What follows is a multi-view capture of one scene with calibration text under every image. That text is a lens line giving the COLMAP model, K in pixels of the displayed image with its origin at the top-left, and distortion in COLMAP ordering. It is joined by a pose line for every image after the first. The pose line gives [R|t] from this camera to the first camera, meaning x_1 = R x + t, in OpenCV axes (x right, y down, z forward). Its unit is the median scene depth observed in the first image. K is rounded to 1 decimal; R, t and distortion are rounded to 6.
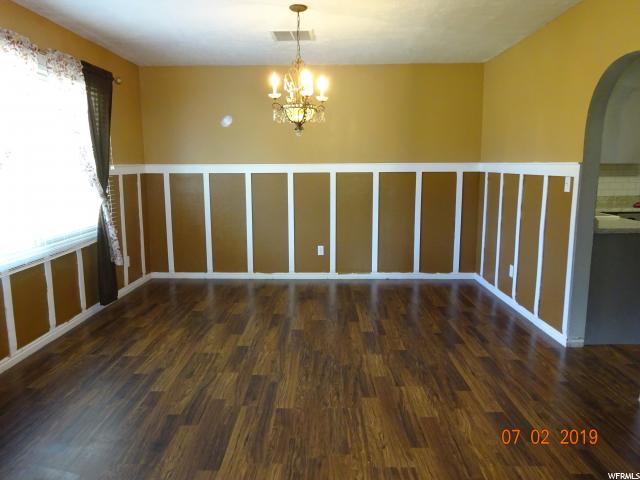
lens RADIAL K [[472.6, 0, 320.0], [0, 472.6, 240.0], [0, 0, 1]] dist [-0.000026, -0.001453]
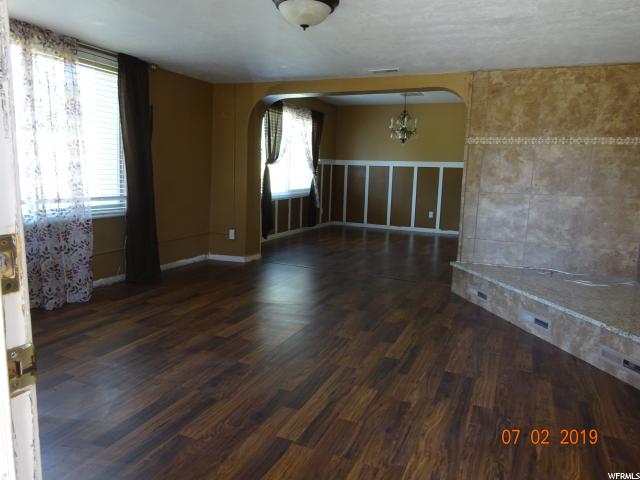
lens RADIAL K [[472.6, 0, 320.0], [0, 472.6, 240.0], [0, 0, 1]] dist [-0.000026, -0.001453]
pose [[0.922100, 0.088840, -0.376616, 0.301796], [-0.093023, 0.995639, 0.007103, 0.147939], [0.375605, 0.028484, 0.926342, -0.733901]]
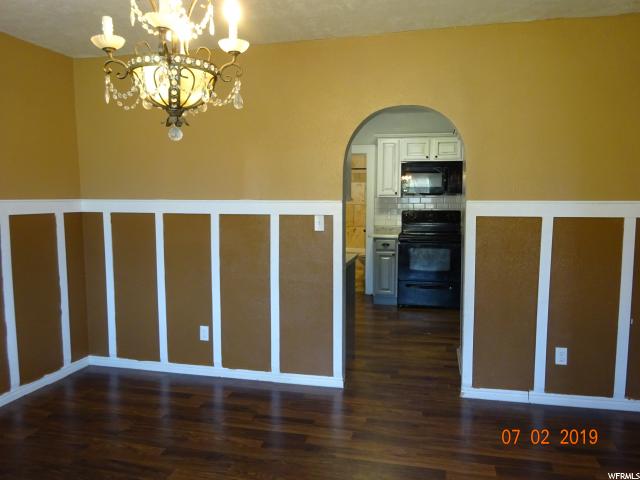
lens RADIAL K [[472.6, 0, 320.0], [0, 472.6, 240.0], [0, 0, 1]] dist [-0.000026, -0.001453]
pose [[0.224684, -0.081071, 0.971053, -0.276863], [0.151988, 0.987252, 0.047256, -0.086033], [-0.962505, 0.136971, 0.234141, 0.518913]]
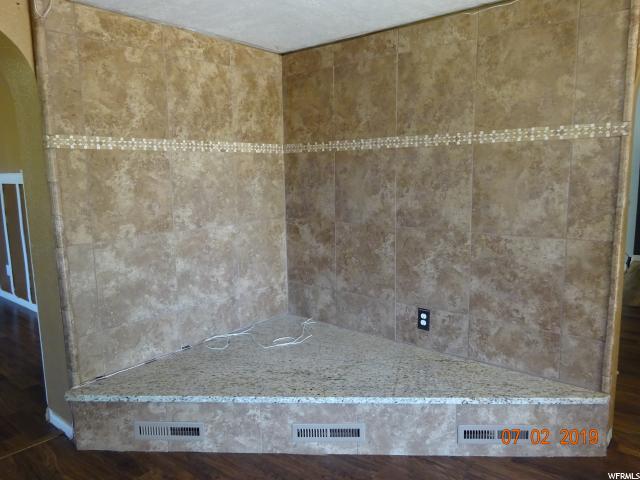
lens RADIAL K [[472.6, 0, 320.0], [0, 472.6, 240.0], [0, 0, 1]] dist [-0.000026, -0.001453]
pose [[0.623270, -0.118617, 0.772958, 0.009205], [0.135089, 0.989901, 0.042980, 0.040250], [-0.770250, 0.077630, 0.632999, -0.240420]]
